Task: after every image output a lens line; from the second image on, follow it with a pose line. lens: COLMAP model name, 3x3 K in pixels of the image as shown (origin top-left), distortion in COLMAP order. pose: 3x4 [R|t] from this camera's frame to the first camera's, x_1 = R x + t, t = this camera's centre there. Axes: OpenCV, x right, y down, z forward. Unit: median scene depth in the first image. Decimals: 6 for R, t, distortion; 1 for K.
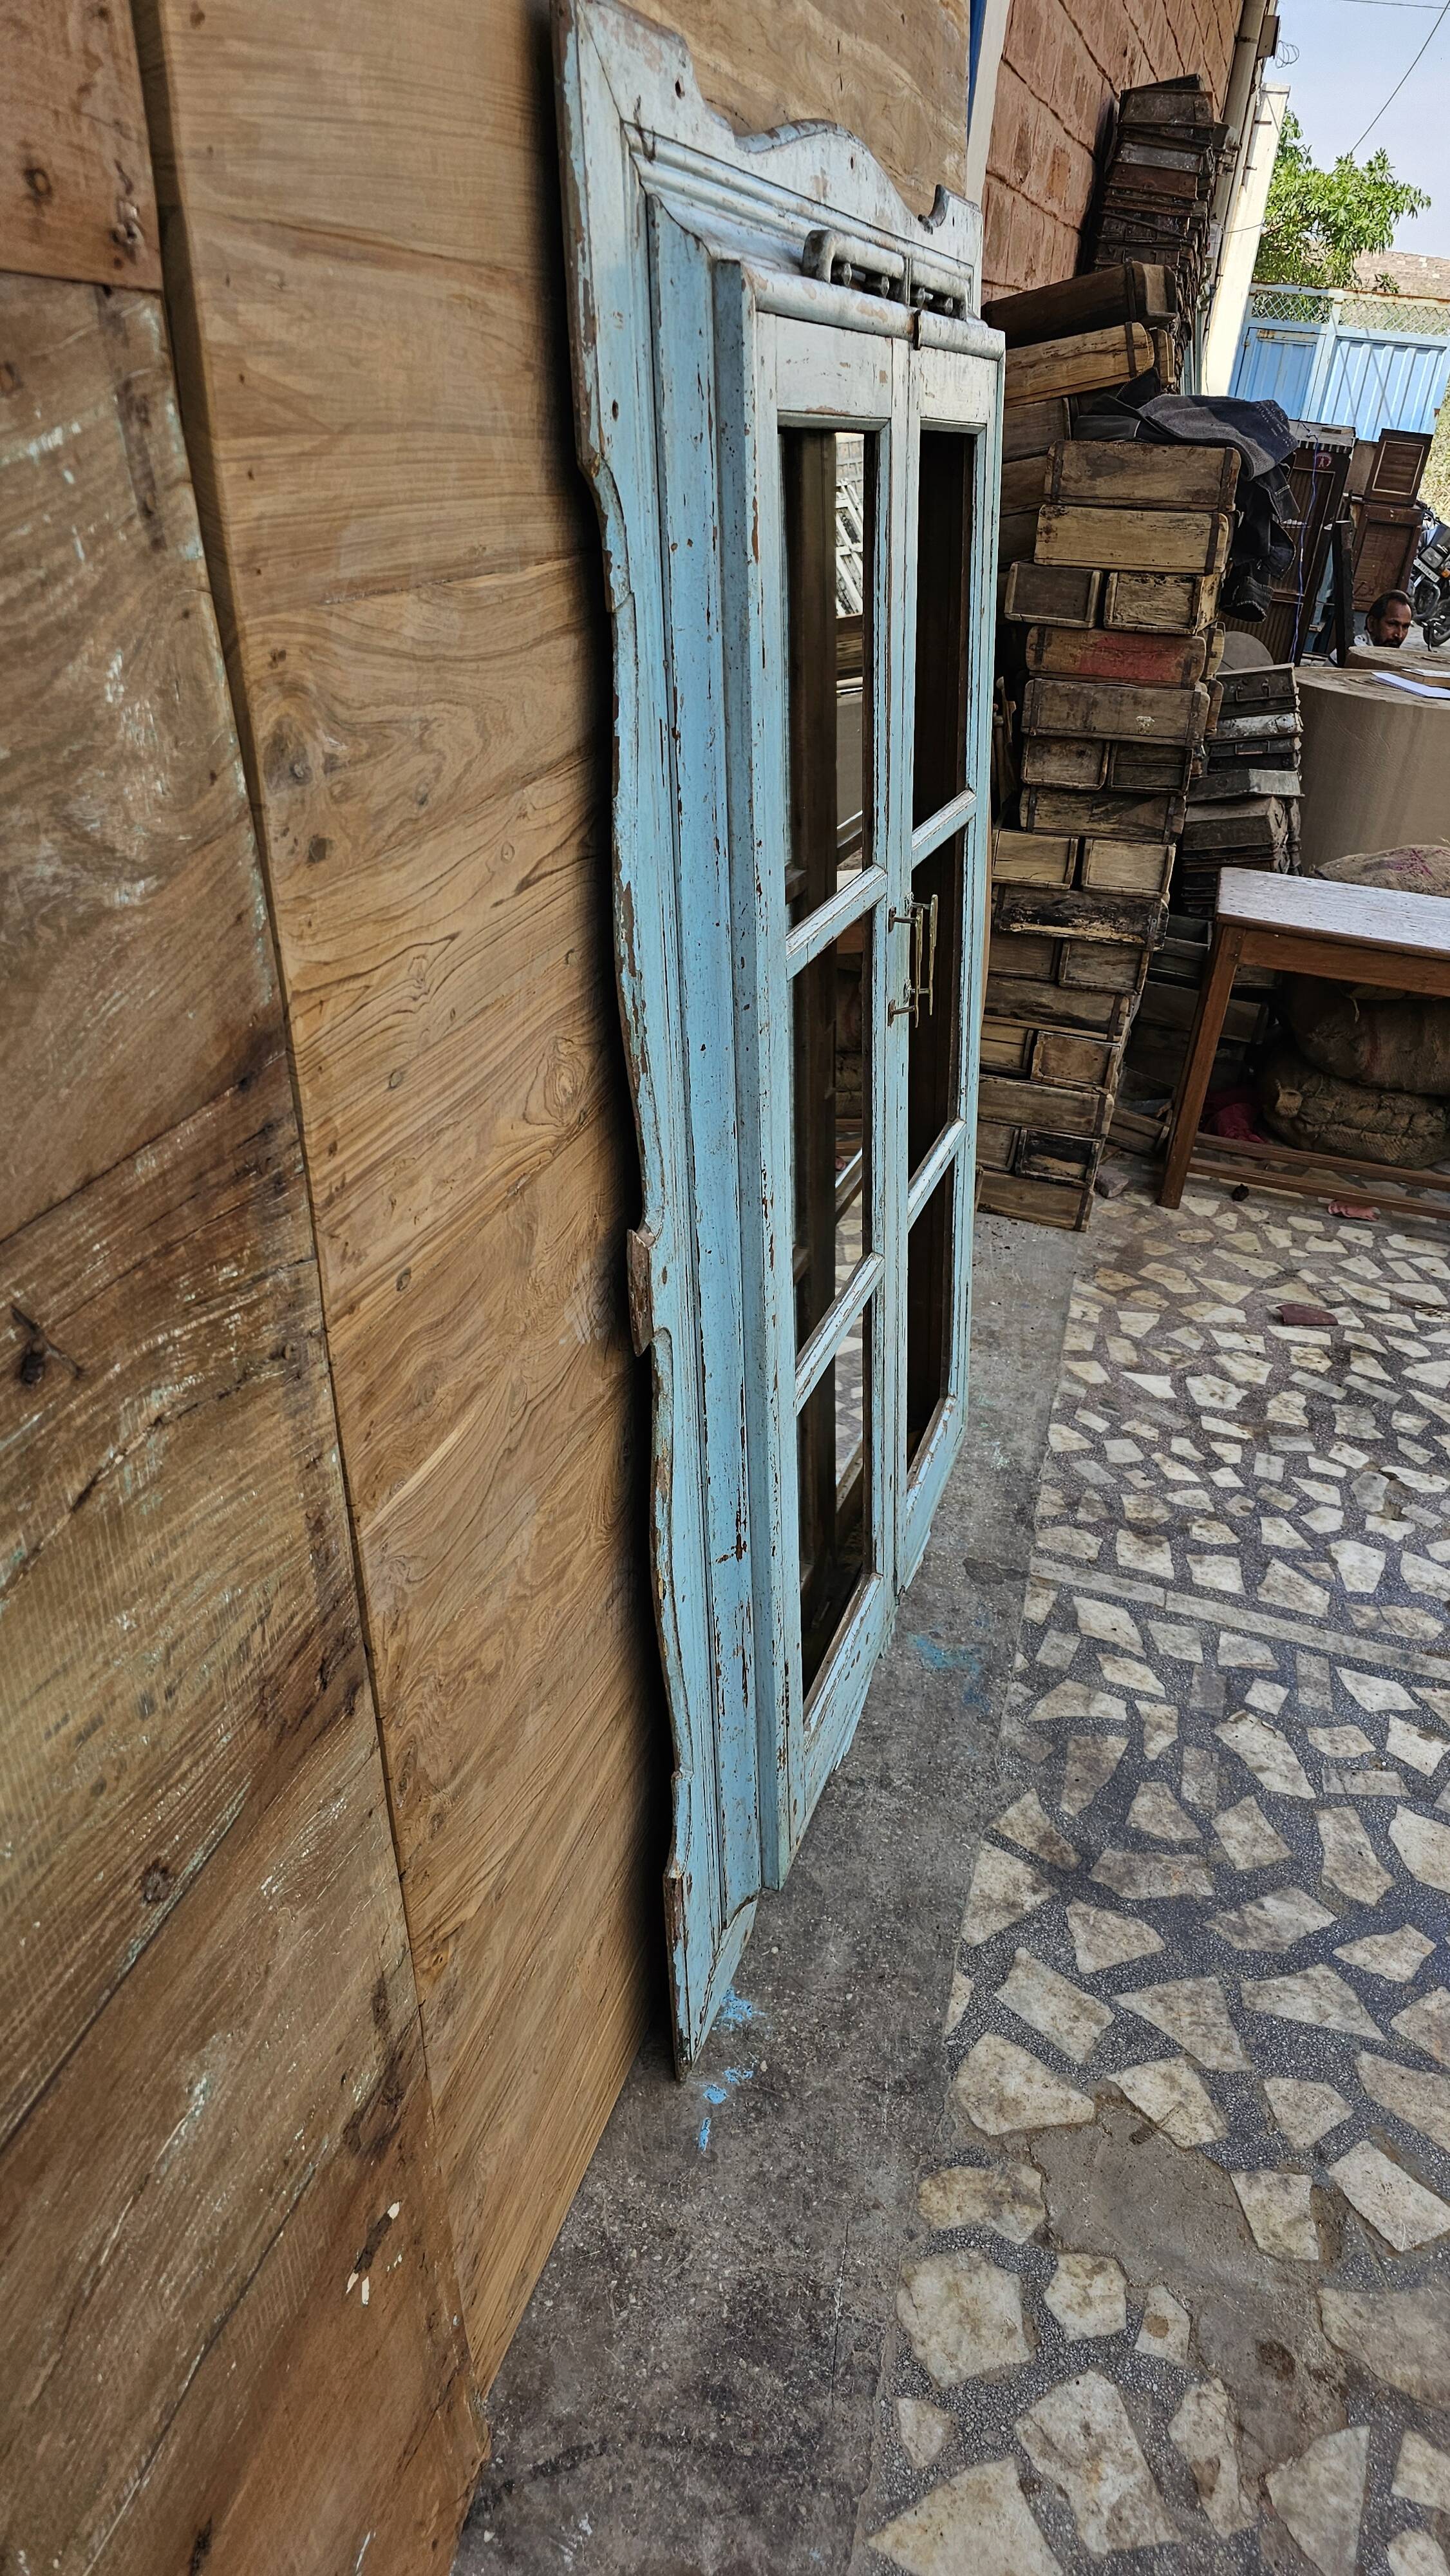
lens RADIAL K [[1742.5, 0, 752.2], [0, 1742.5, 1261.5], [0, 0, 1]] dist [0.046500, -0.043281]
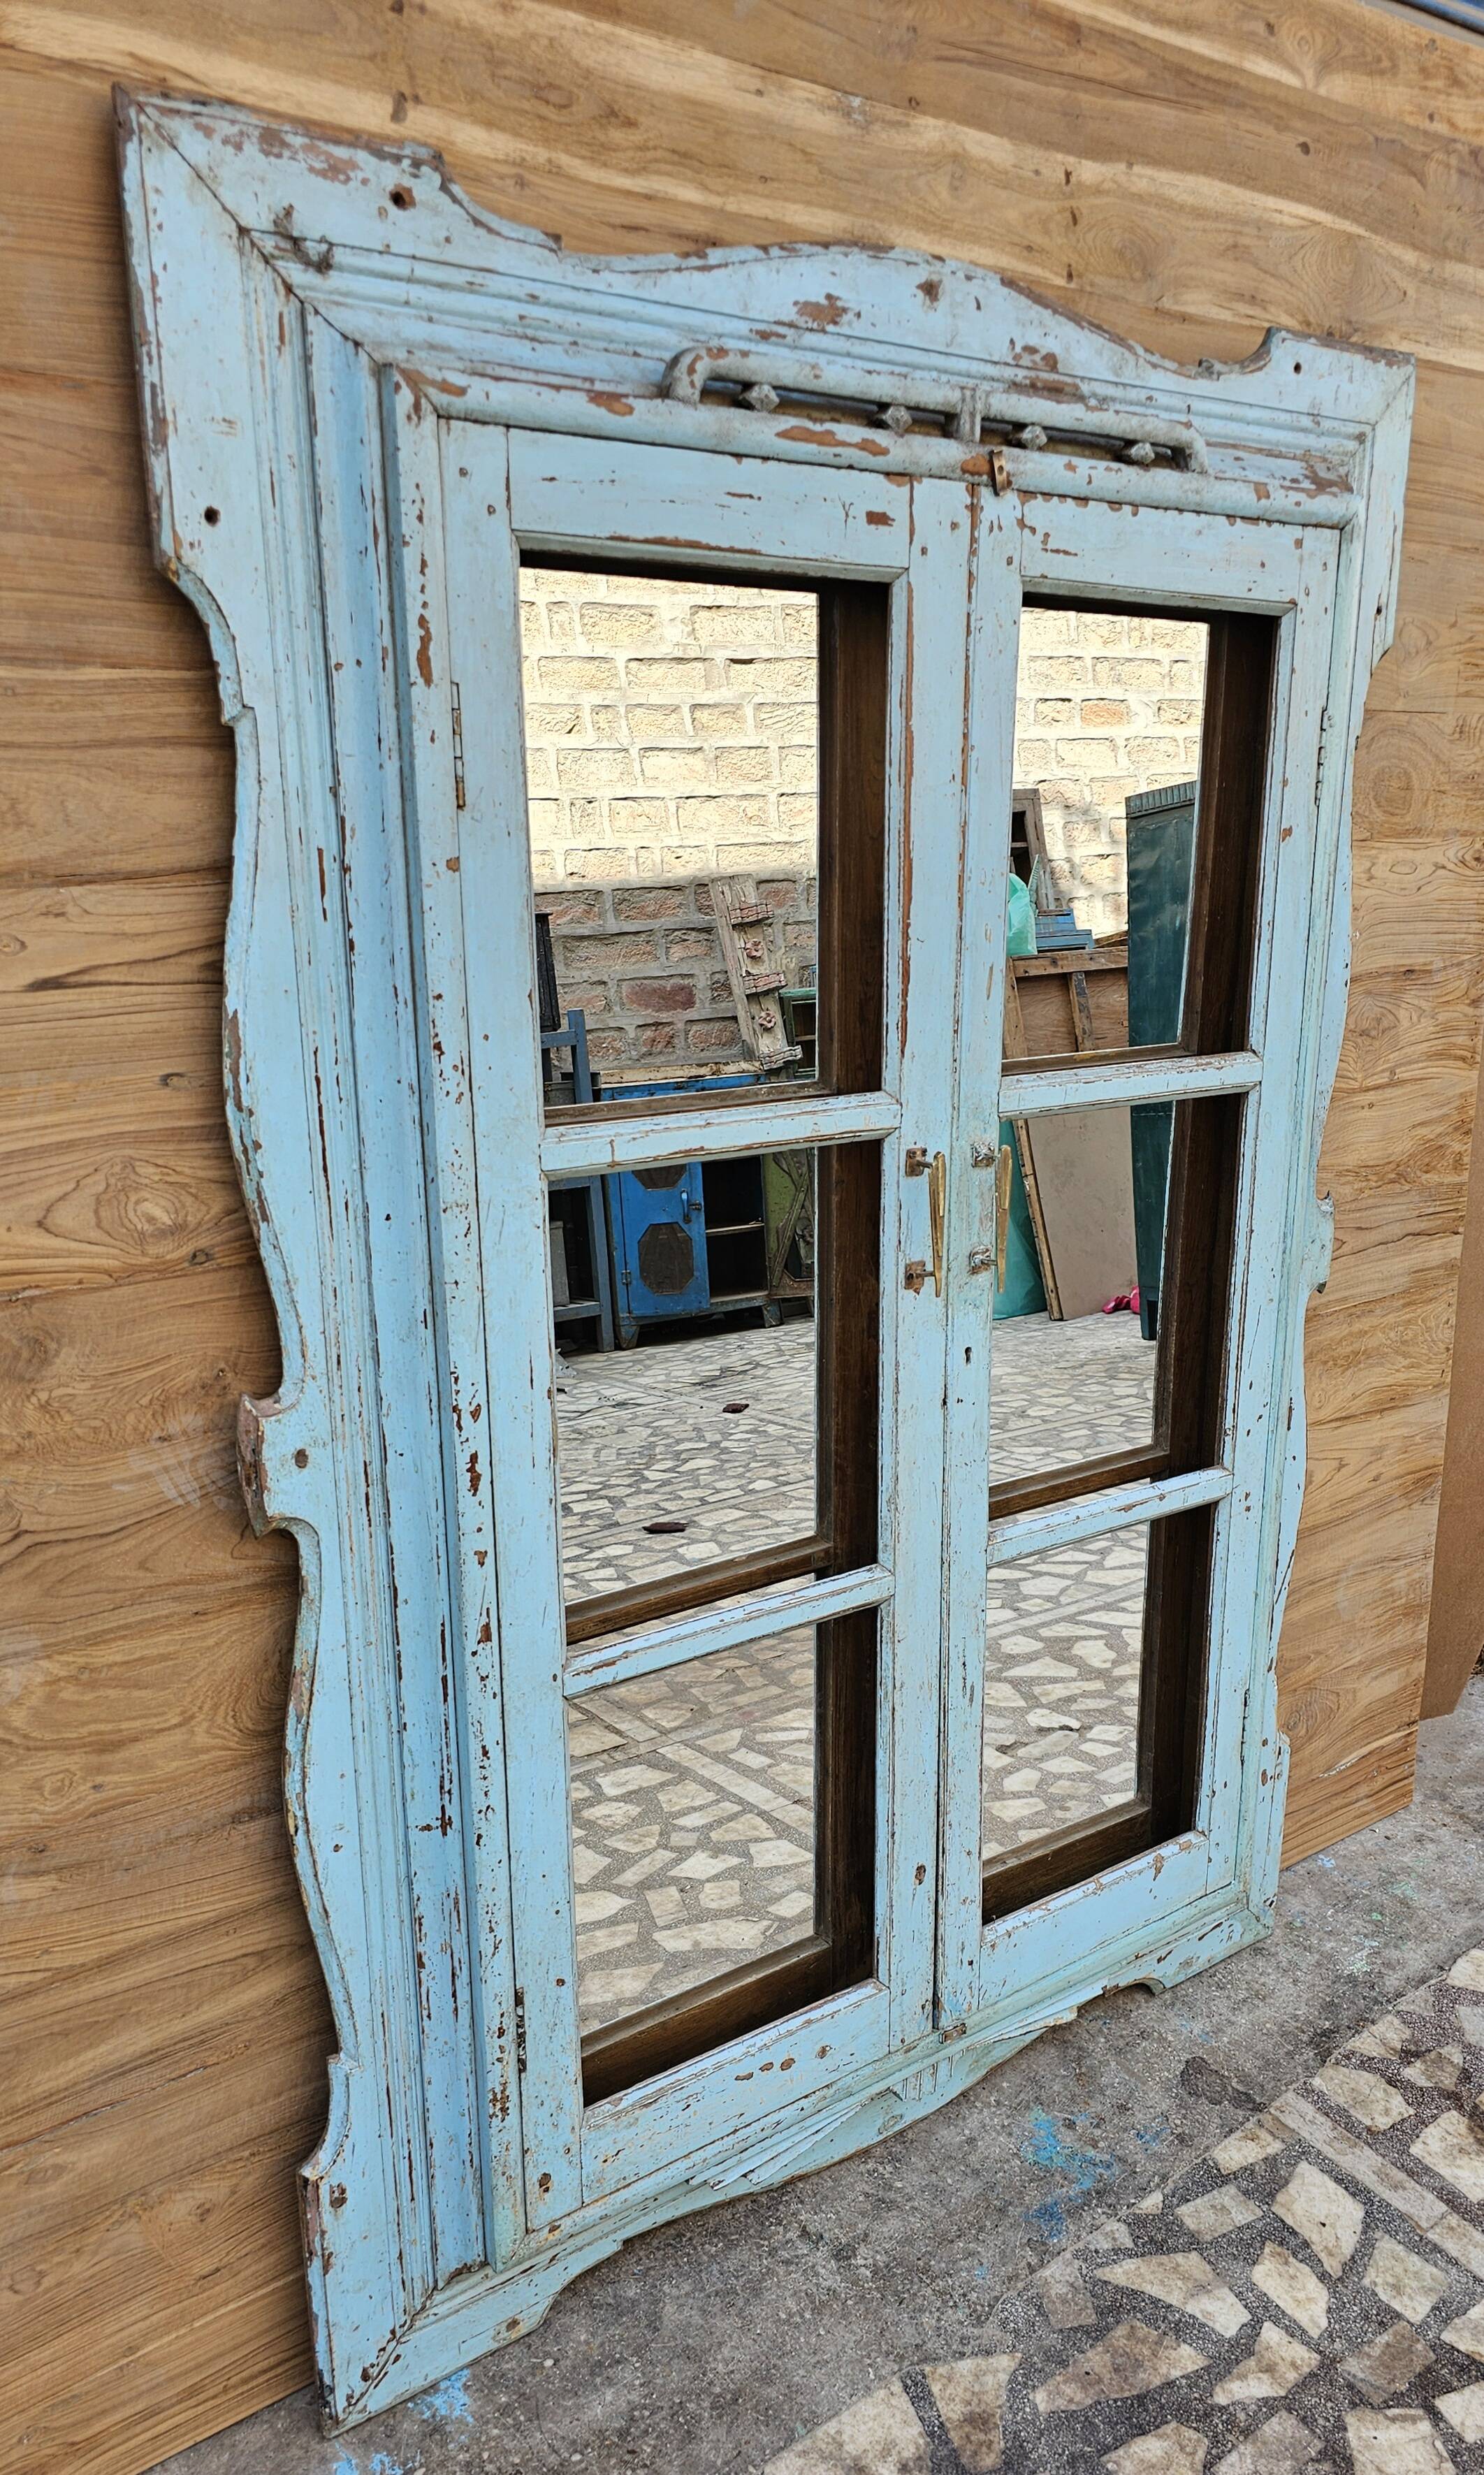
lens RADIAL K [[1895.8, 0, 789.1], [0, 1895.8, 1375.3], [0, 0, 1]] dist [0.043083, -0.032833]
pose [[0.814057, 0.187303, -0.549754, 0.608113], [-0.256218, 0.965298, -0.050519, -0.043004], [0.521214, 0.181983, 0.833798, 0.273391]]
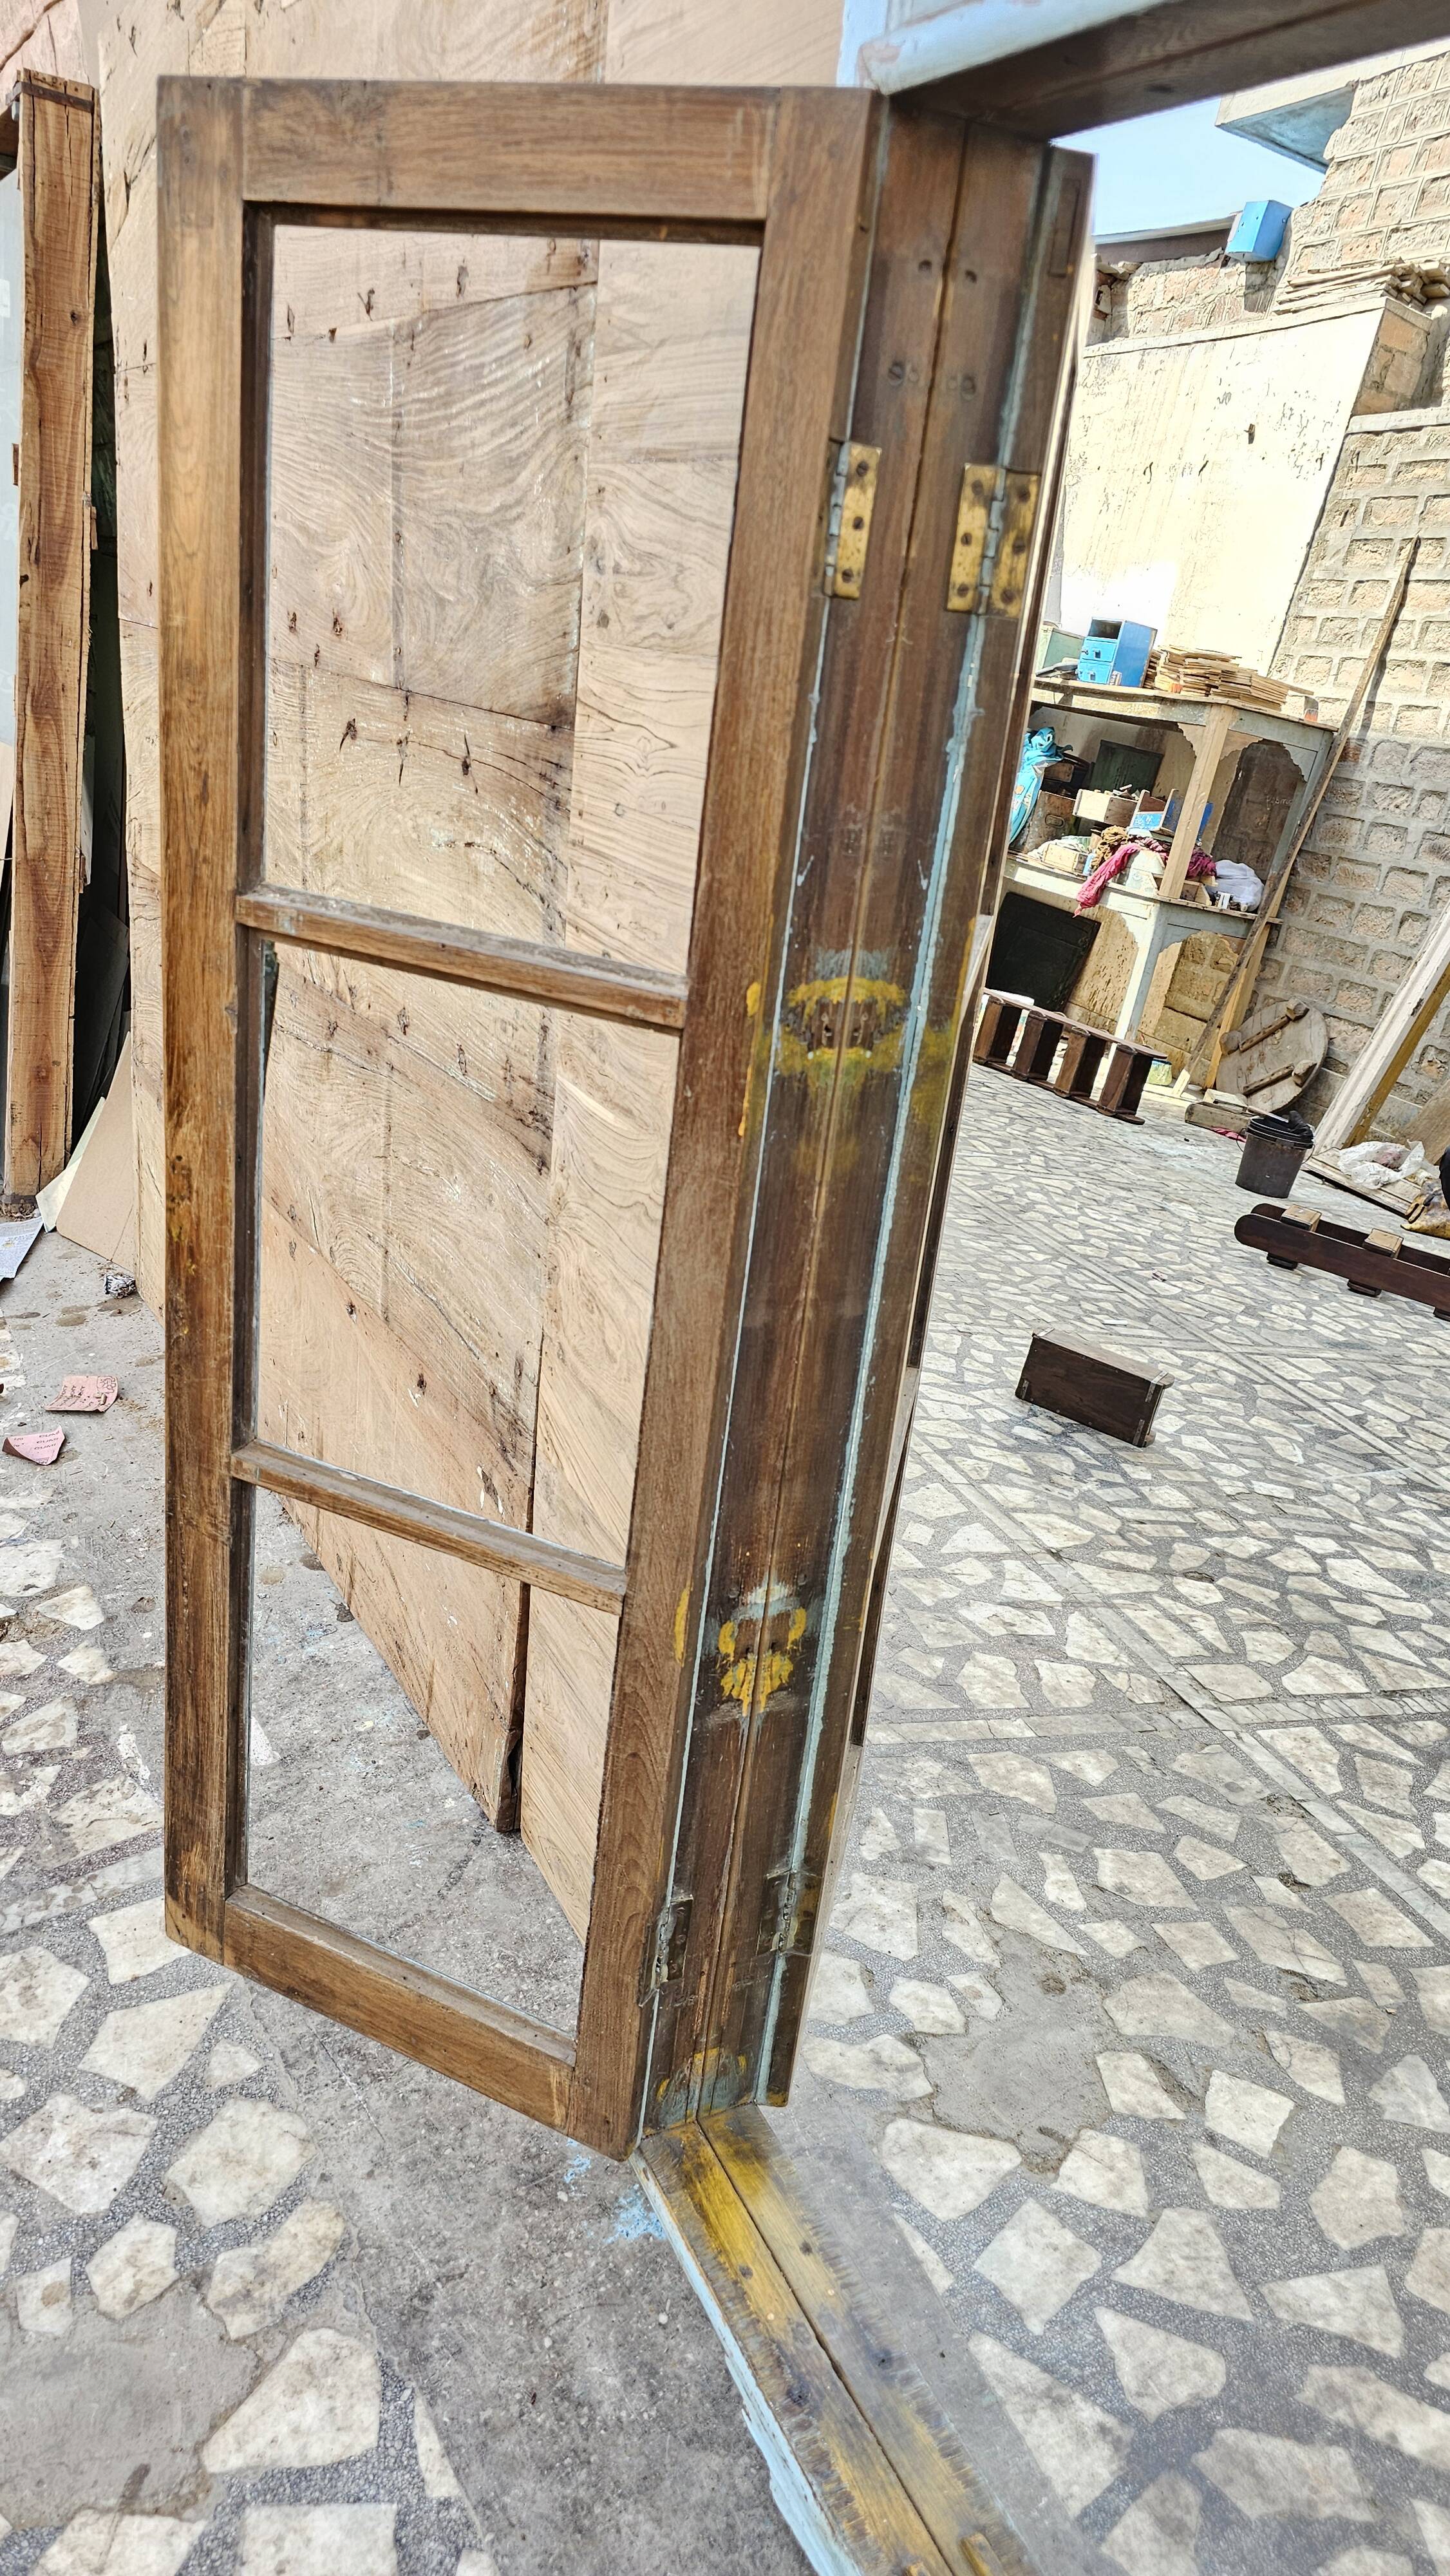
lens RADIAL K [[1742.5, 0, 743.2], [0, 1742.5, 1267.6], [0, 0, 1]] dist [0.046500, -0.043281]
pose [[-0.705999, 0.202757, -0.678569, 0.492038], [-0.376551, 0.704019, 0.602134, -0.474253], [0.599813, 0.680622, -0.420688, 1.232613]]
